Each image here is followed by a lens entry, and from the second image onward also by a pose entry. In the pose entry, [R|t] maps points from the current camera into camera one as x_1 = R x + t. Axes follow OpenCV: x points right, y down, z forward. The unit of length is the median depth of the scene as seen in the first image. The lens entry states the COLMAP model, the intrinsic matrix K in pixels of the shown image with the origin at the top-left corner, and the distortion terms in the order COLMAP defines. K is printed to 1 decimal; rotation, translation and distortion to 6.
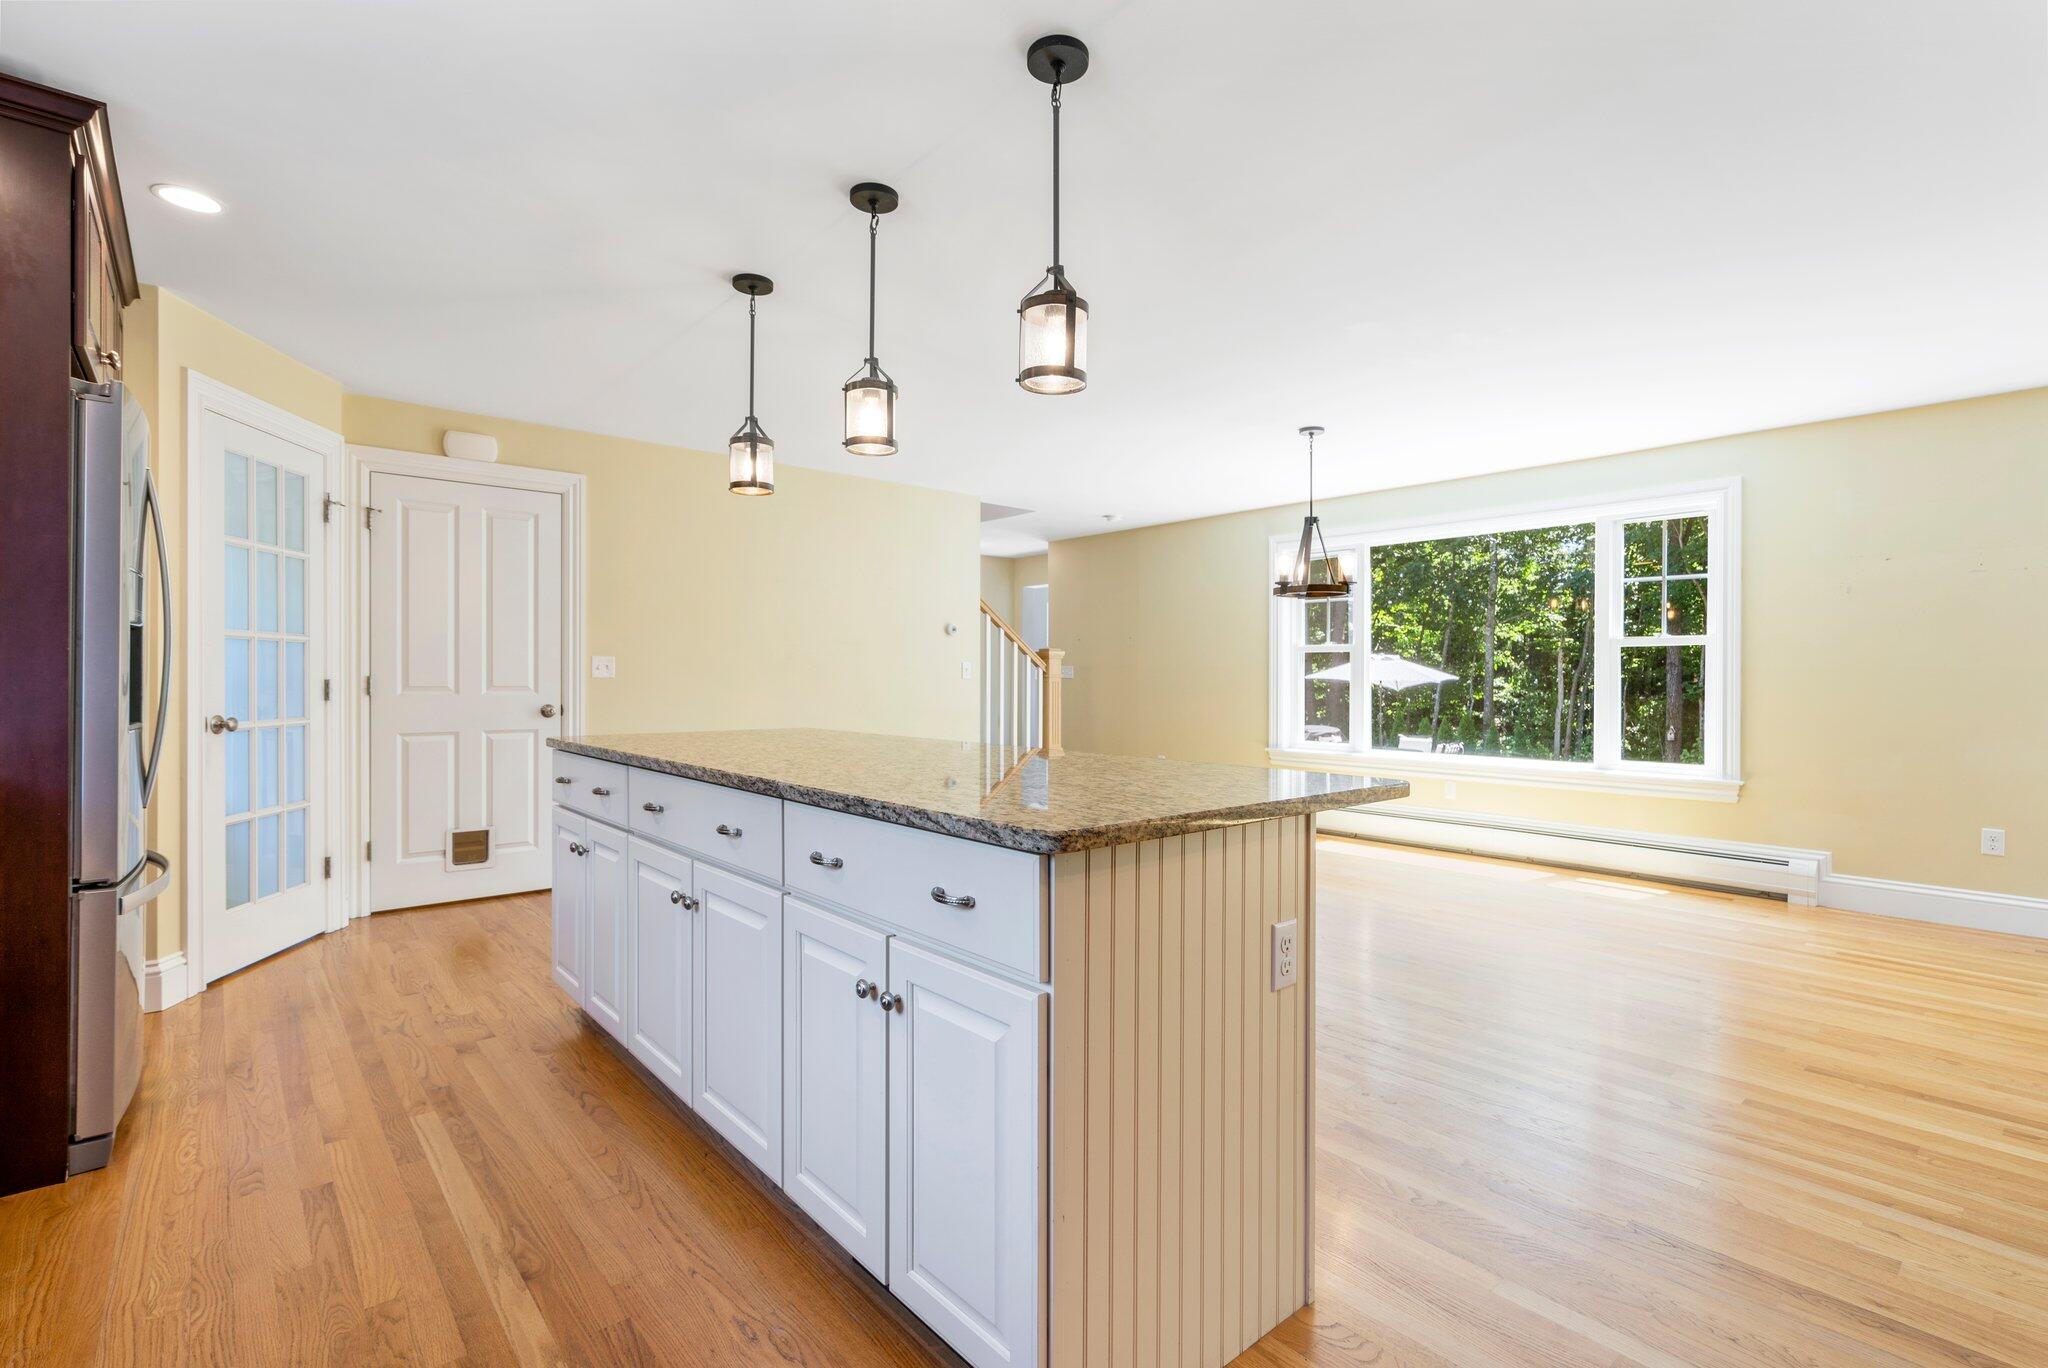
lens RADIAL K [[959.6, 0, 1024.0], [0, 959.6, 684.0], [0, 0, 1]] dist [-0.000183, -0.000004]
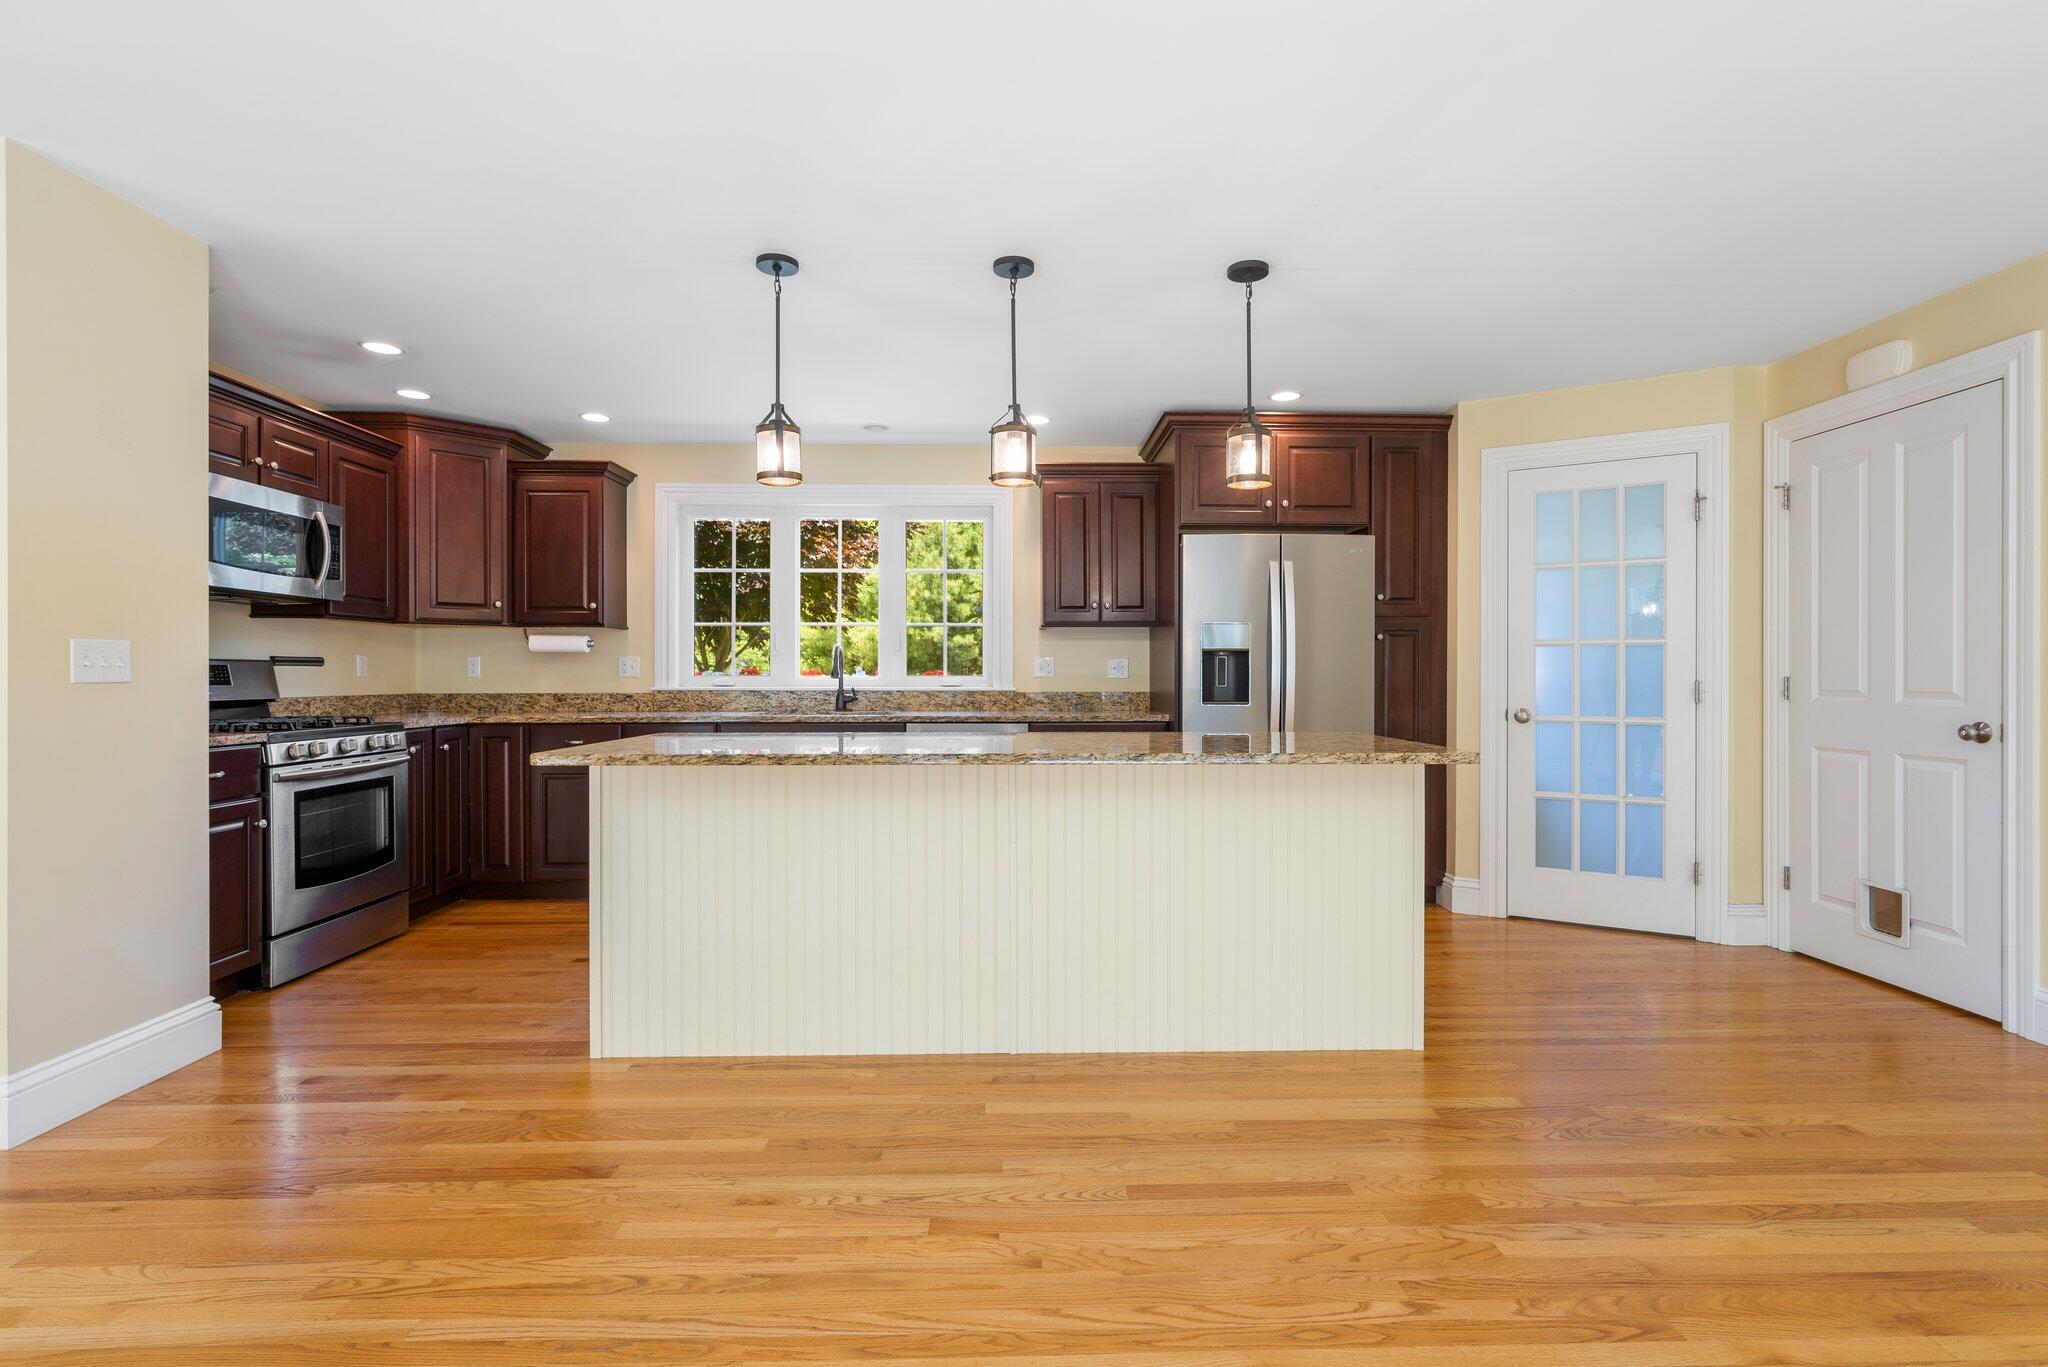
lens RADIAL K [[946.9, 0, 1024.0], [0, 946.9, 683.5], [0, 0, 1]] dist [0.000405, -0.000477]
pose [[-0.634536, 0.001038, -0.772892, 0.410859], [-0.009153, 0.999919, 0.008857, -0.004185], [0.772839, 0.012695, -0.634475, 0.979681]]
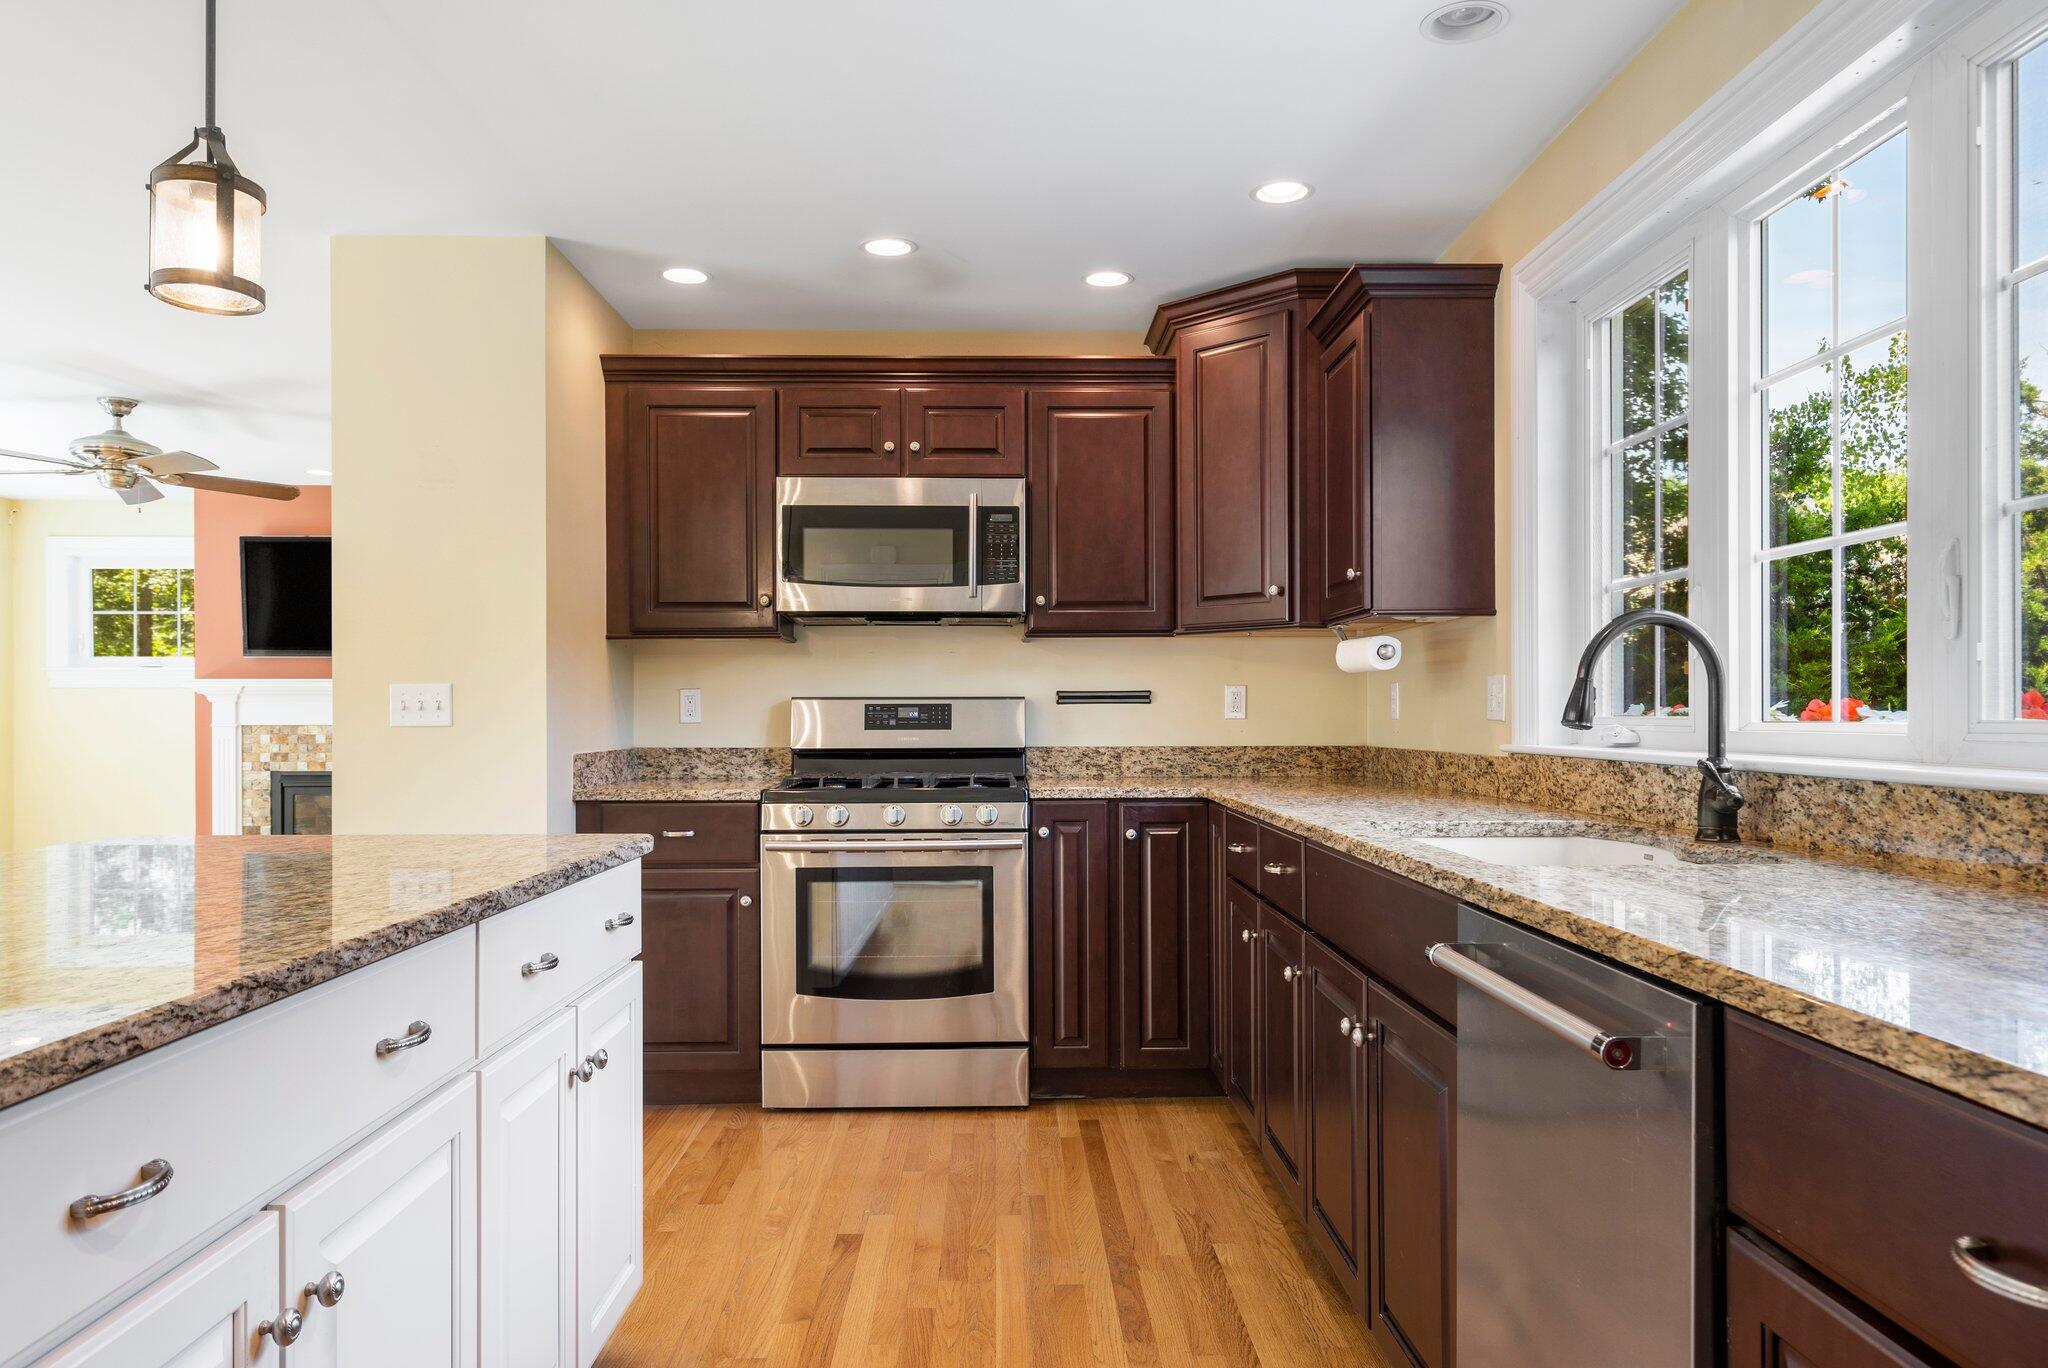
lens RADIAL K [[1341.6, 0, 1026.7], [0, 1341.6, 715.2], [0, 0, 1]] dist [0.001281, 0.000510]
pose [[-0.776670, -0.004397, 0.629893, -0.452170], [0.002356, 0.999948, 0.009886, -0.008201], [-0.629904, 0.009162, -0.776619, 0.600077]]
